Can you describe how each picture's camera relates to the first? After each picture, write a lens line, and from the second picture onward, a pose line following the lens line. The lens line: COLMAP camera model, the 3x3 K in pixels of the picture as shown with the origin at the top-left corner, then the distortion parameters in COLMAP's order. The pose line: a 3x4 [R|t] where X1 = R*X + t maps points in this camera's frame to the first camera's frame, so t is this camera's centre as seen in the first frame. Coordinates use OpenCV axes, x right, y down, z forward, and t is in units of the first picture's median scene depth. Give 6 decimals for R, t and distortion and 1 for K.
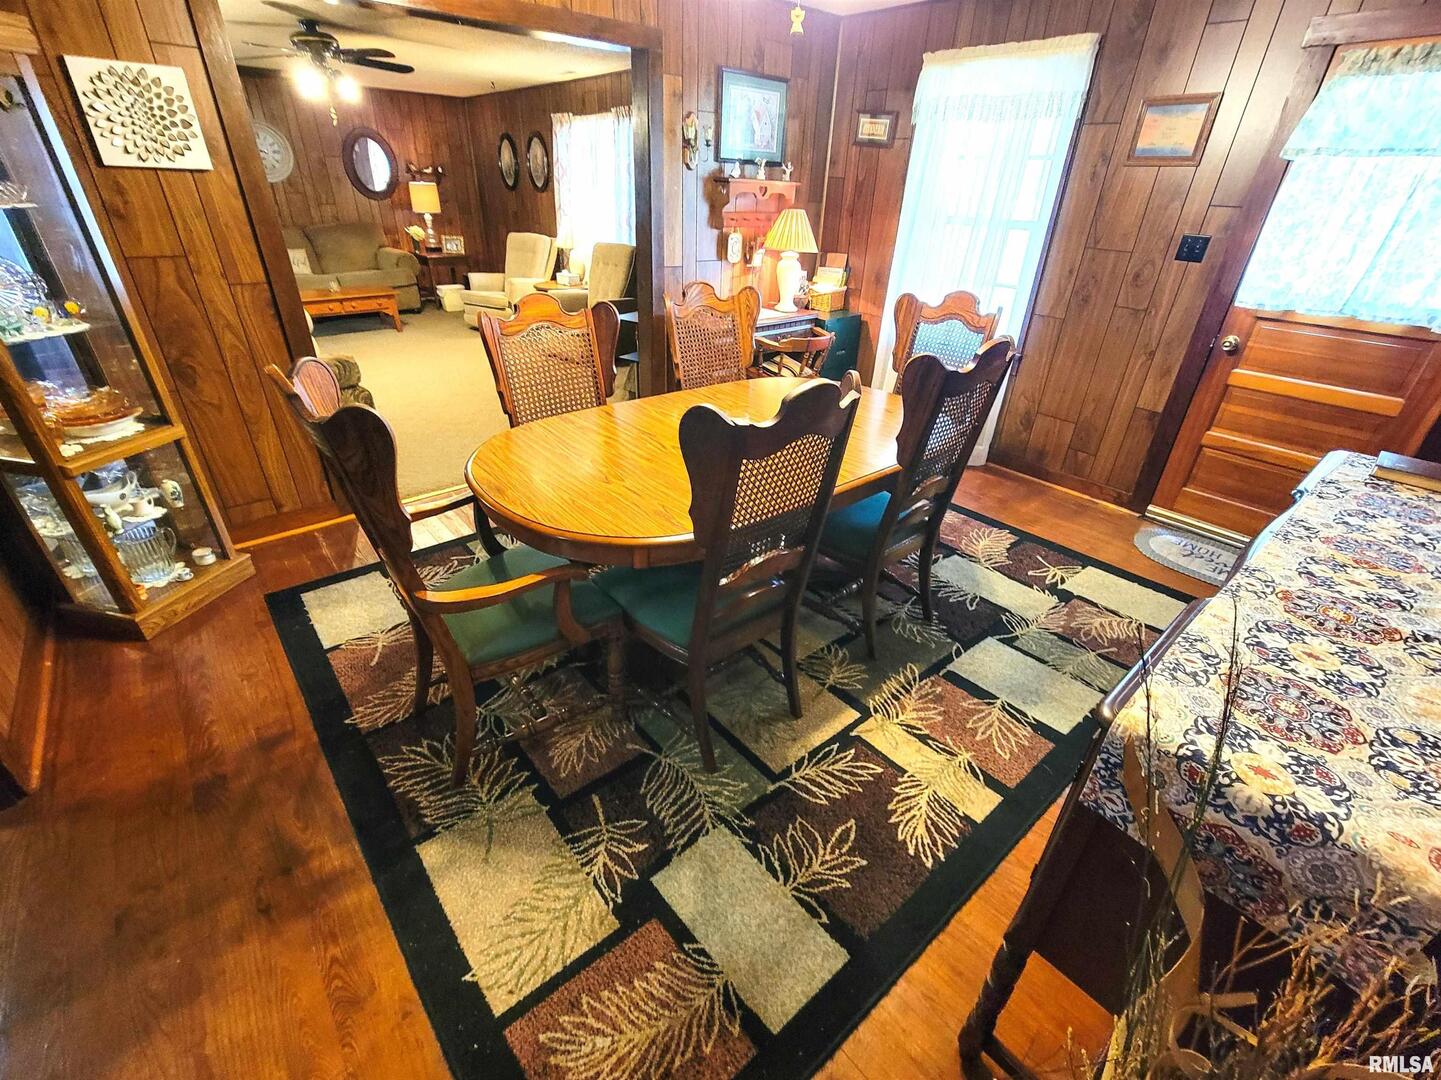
lens RADIAL K [[627.1, 0, 723.3], [0, 627.1, 545.2], [0, 0, 1]] dist [-0.004200, -0.000268]
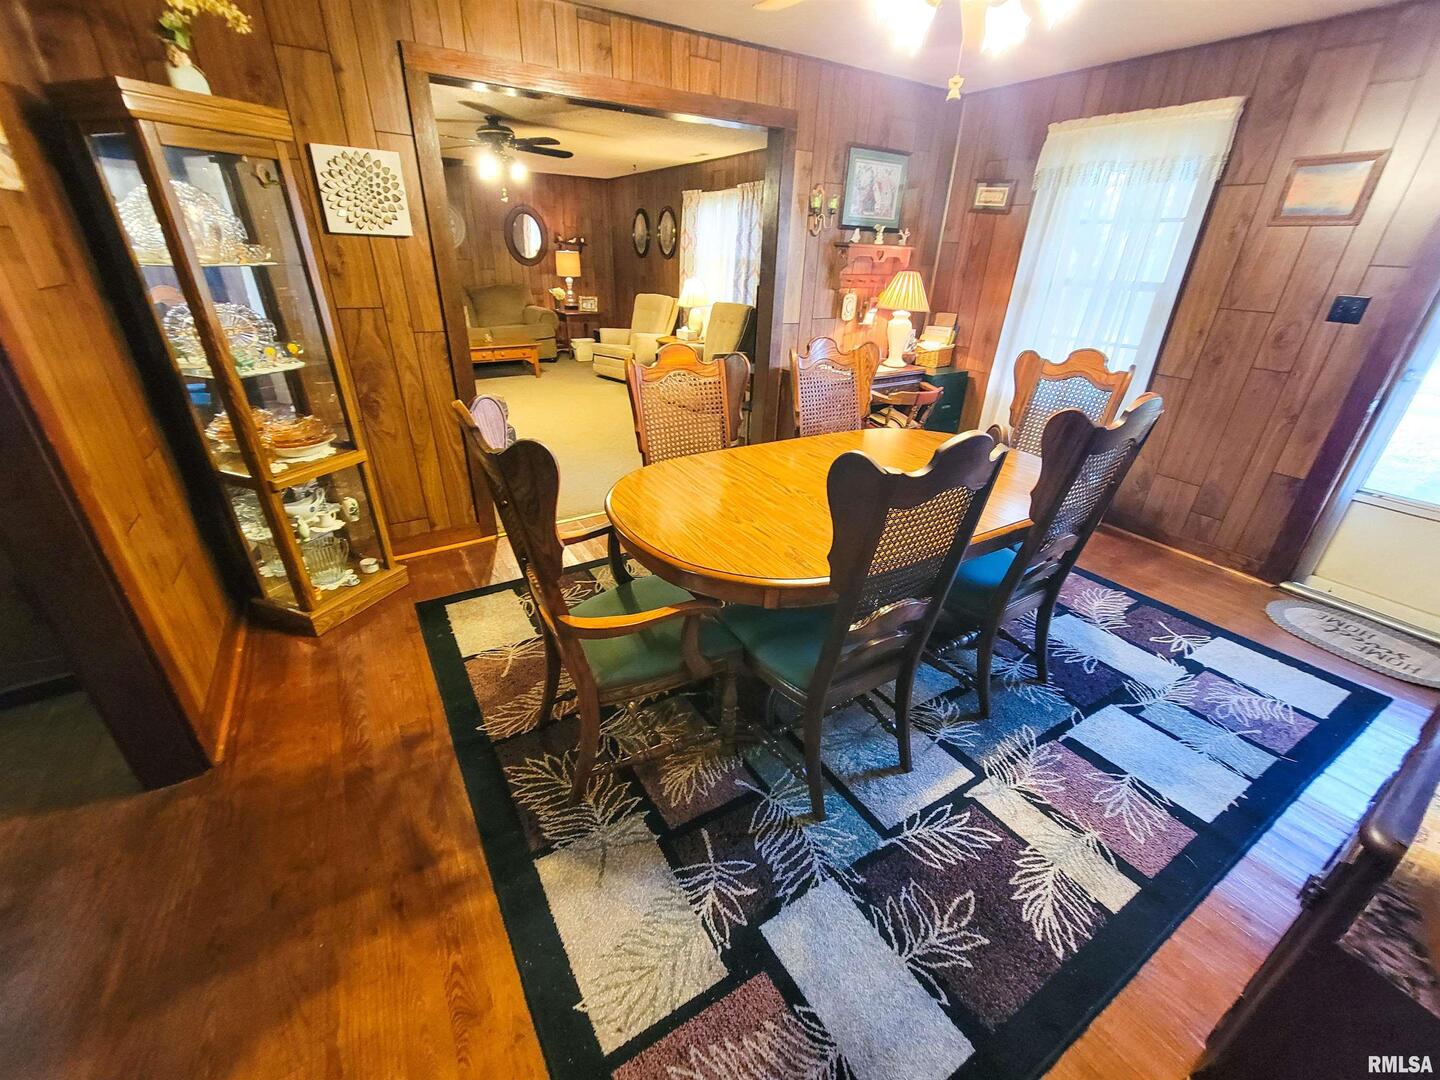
lens RADIAL K [[585.8, 0, 725.6], [0, 585.8, 543.8], [0, 0, 1]] dist [-0.004384, 0.000727]
pose [[0.988999, 0.061034, -0.134746, -0.054696], [-0.069276, 0.995948, -0.057347, -0.005566], [0.130700, 0.066051, 0.989219, 0.032137]]
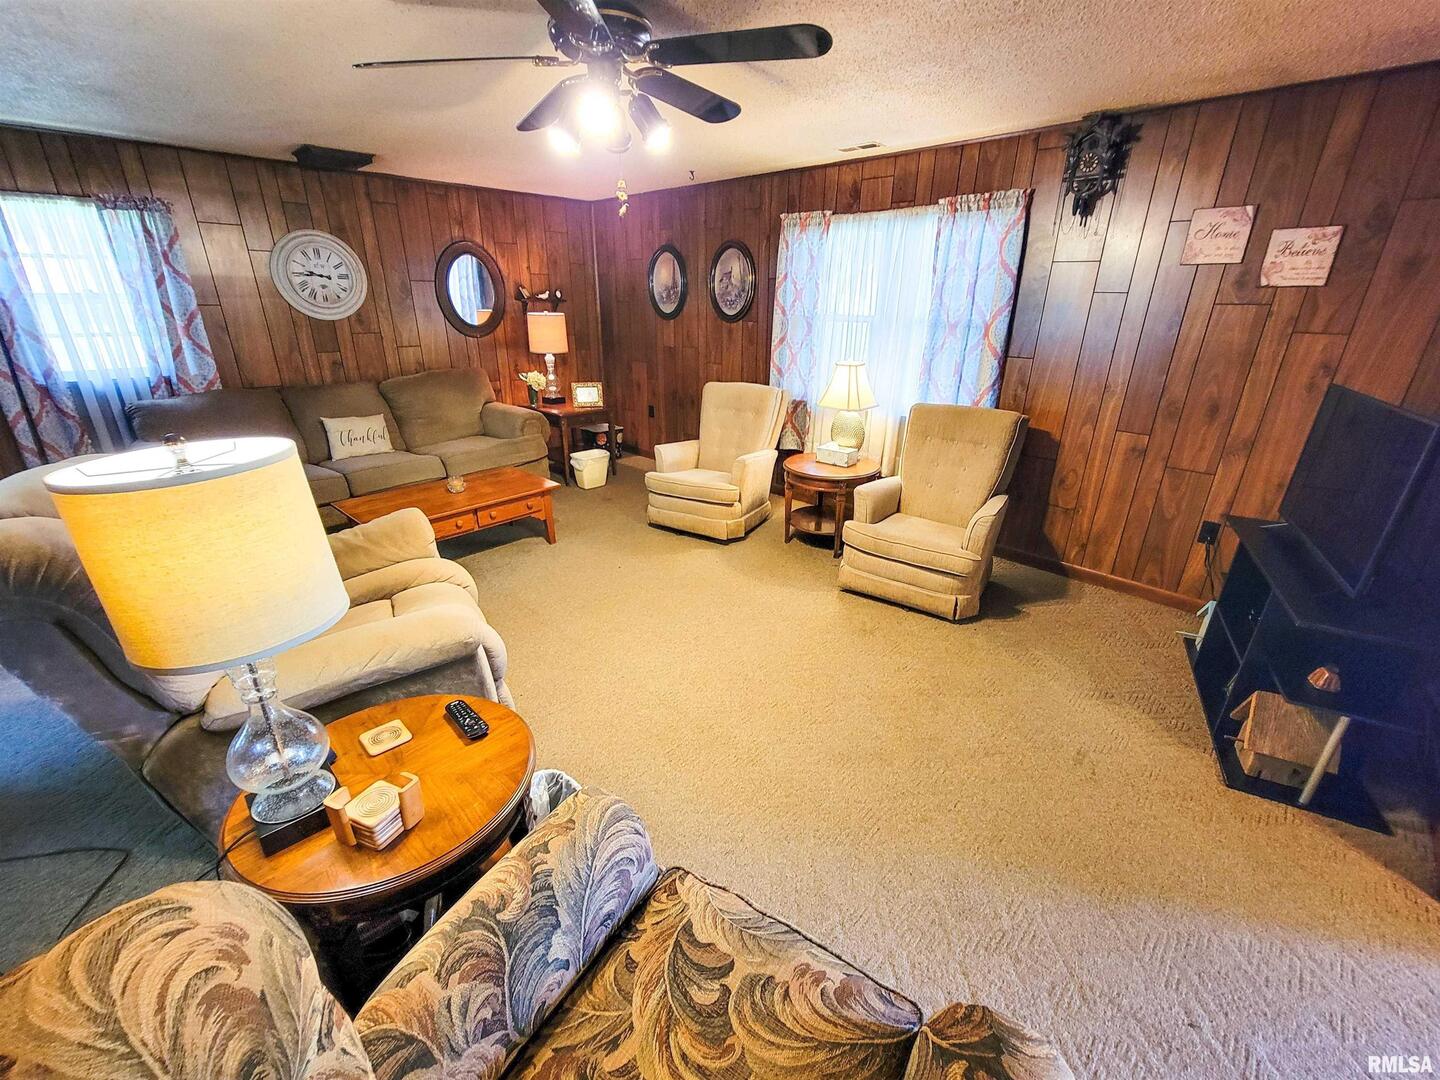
lens RADIAL K [[585.8, 0, 709.8], [0, 585.8, 545.1], [0, 0, 1]] dist [-0.004384, 0.000727]
pose [[0.996690, -0.052460, 0.062111, -1.276582], [0.059283, 0.991750, -0.113655, -0.846644], [-0.055636, 0.116961, 0.991577, 1.325118]]
